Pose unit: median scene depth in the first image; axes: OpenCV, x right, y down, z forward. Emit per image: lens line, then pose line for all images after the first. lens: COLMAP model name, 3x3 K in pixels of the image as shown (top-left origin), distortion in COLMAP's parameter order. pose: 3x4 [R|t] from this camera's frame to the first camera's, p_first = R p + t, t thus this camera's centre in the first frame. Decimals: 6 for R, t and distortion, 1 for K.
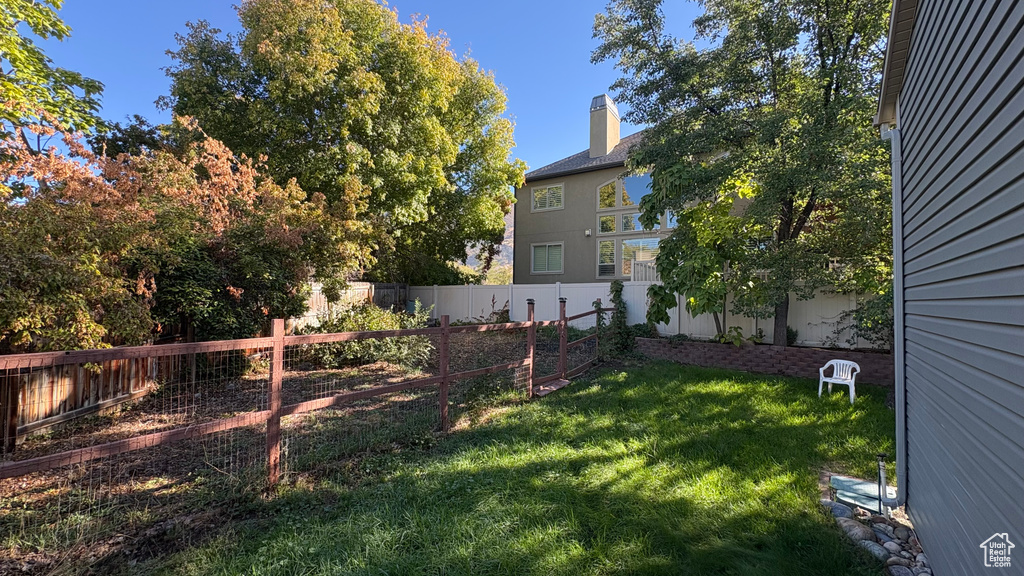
lens RADIAL K [[407.8, 0, 512.0], [0, 407.8, 289.5], [0, 0, 1]] dist [-0.001337, -0.000335]
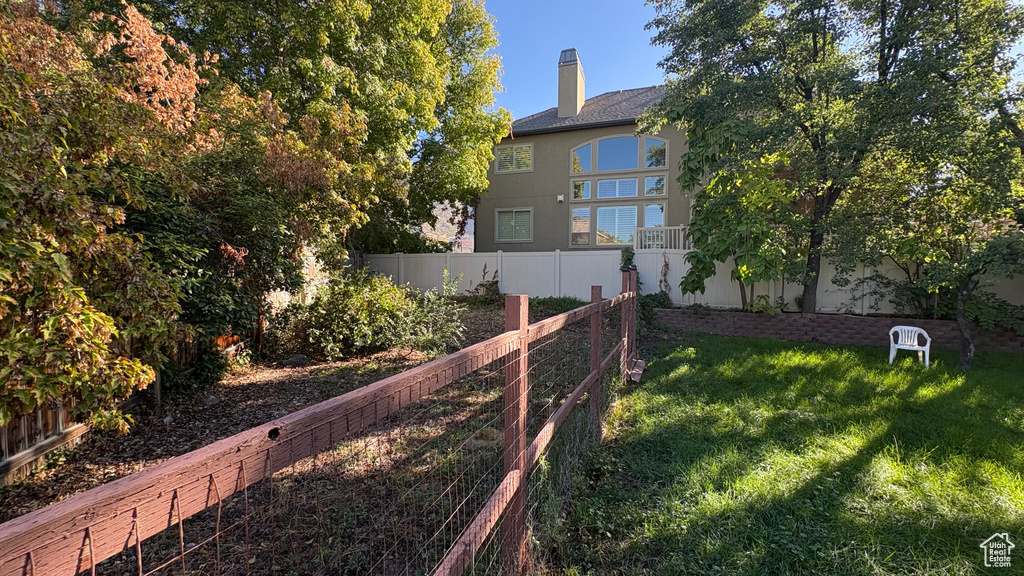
lens RADIAL K [[407.8, 0, 512.0], [0, 407.8, 289.5], [0, 0, 1]] dist [-0.001337, -0.000335]
pose [[0.972315, -0.014702, 0.233209, -0.247726], [-0.001275, 0.997670, 0.068207, 0.010814], [-0.233669, -0.066616, 0.970032, 0.176465]]
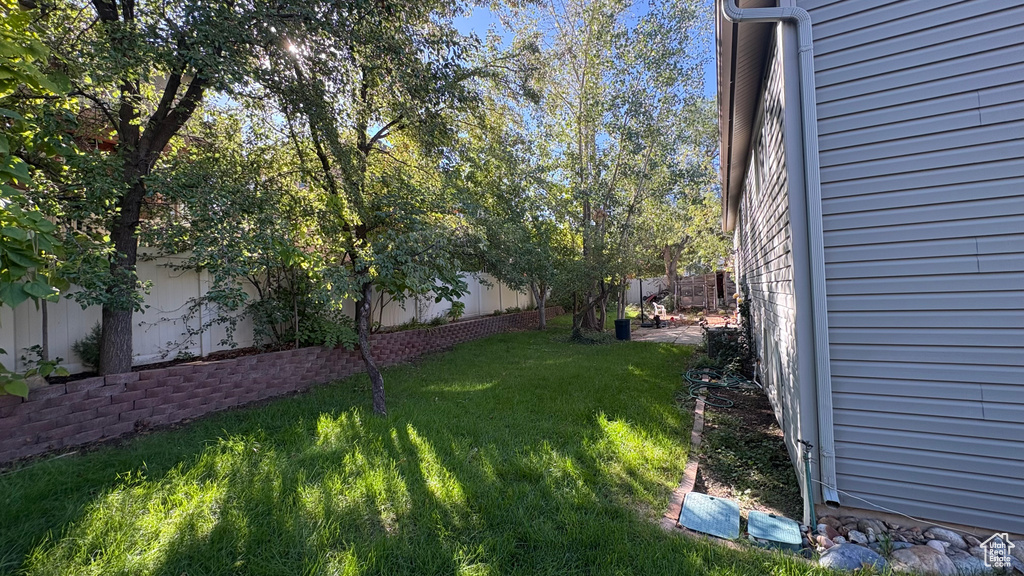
lens RADIAL K [[407.8, 0, 512.0], [0, 407.8, 289.5], [0, 0, 1]] dist [-0.001337, -0.000335]
pose [[-0.150151, 0.001931, 0.988661, 0.099107], [0.016178, 0.999869, 0.000504, 0.041267], [-0.988531, 0.016071, -0.150163, 0.532427]]
